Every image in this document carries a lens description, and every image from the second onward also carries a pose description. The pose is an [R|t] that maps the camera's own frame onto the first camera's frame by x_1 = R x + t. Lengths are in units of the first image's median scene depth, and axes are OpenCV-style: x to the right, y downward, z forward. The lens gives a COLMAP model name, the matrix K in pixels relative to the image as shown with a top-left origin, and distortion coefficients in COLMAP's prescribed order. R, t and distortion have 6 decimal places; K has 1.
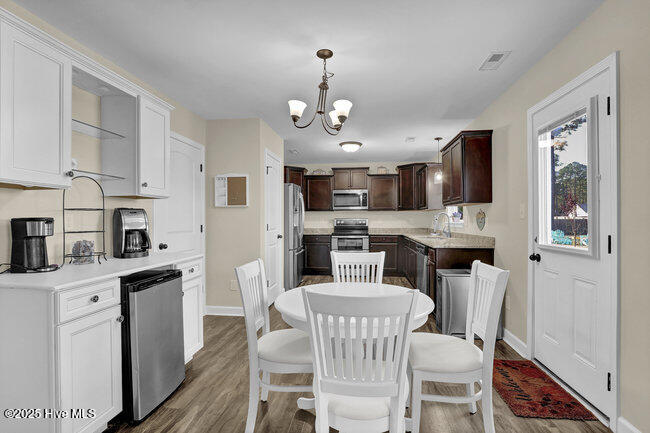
lens RADIAL K [[304.2, 0, 326.0], [0, 304.2, 217.1], [0, 0, 1]] dist [-0.026337, 0.000003]
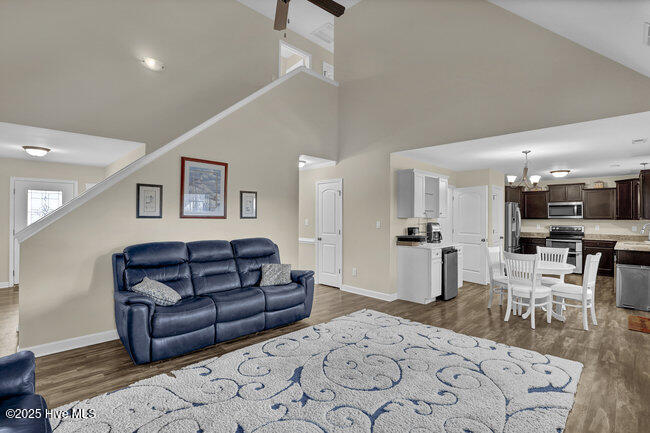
lens RADIAL K [[304.2, 0, 329.2], [0, 304.2, 214.5], [0, 0, 1]] dist [-0.026337, 0.000003]
pose [[0.788999, 0.001466, -0.614393, 0.071139], [-0.005484, 0.999974, -0.004657, -0.029556], [0.614371, 0.007043, 0.788986, -0.545280]]
